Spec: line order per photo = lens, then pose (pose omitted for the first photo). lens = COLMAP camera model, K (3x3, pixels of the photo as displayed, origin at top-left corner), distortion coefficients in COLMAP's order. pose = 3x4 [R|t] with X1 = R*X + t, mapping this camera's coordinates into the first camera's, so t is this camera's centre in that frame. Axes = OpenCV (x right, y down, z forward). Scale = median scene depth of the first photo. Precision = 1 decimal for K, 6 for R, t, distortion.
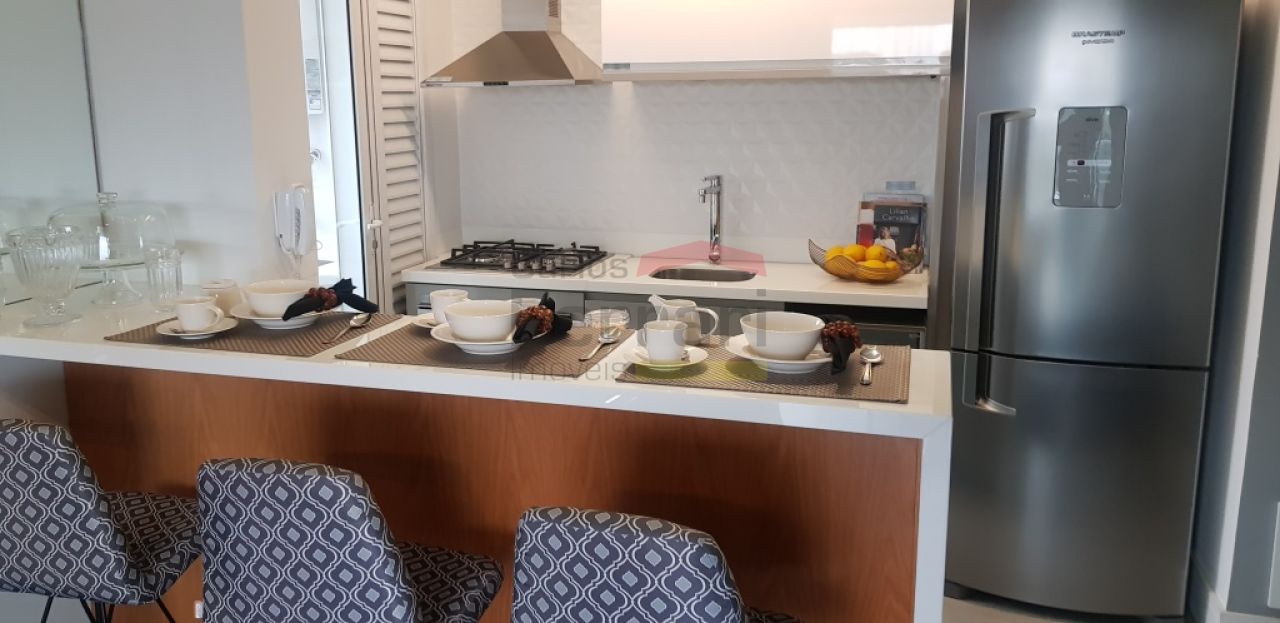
lens RADIAL K [[1016.5, 0, 626.3], [0, 1016.5, 295.7], [0, 0, 1]] dist [0.135815, -0.251085]
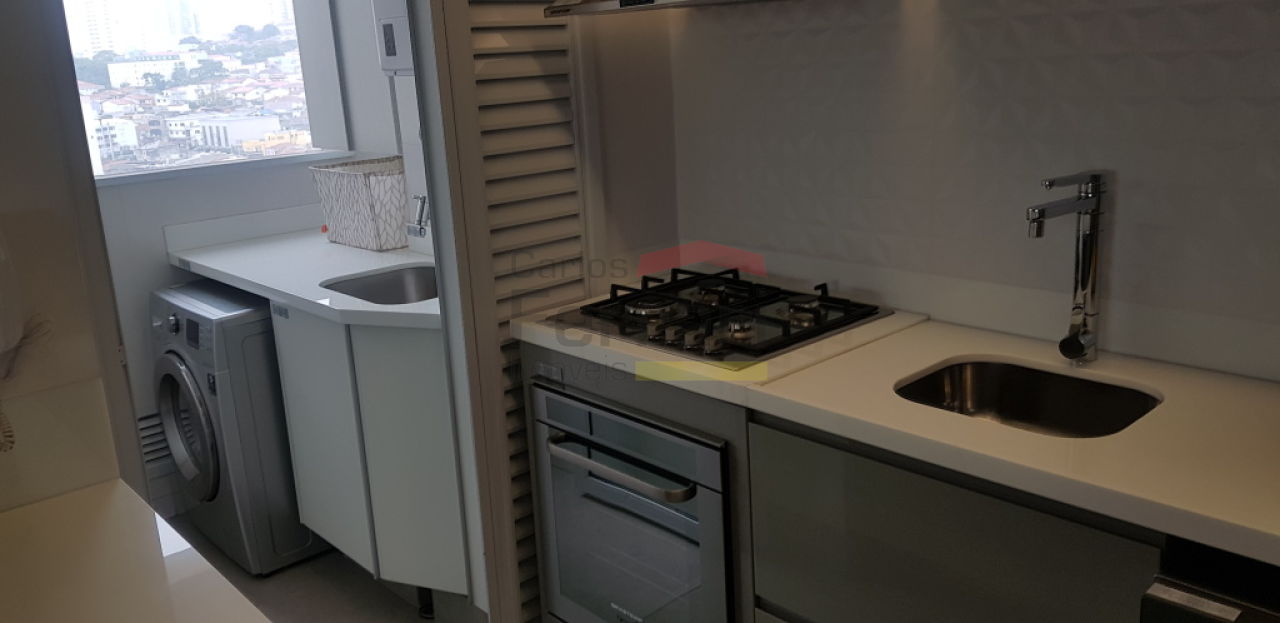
lens RADIAL K [[1016.5, 0, 626.3], [0, 1016.5, 295.7], [0, 0, 1]] dist [0.135815, -0.251085]
pose [[0.852243, 0.084061, -0.516348, 0.153369], [-0.051315, 0.995679, 0.077399, -0.088398], [0.520623, -0.039467, 0.852874, 0.497460]]
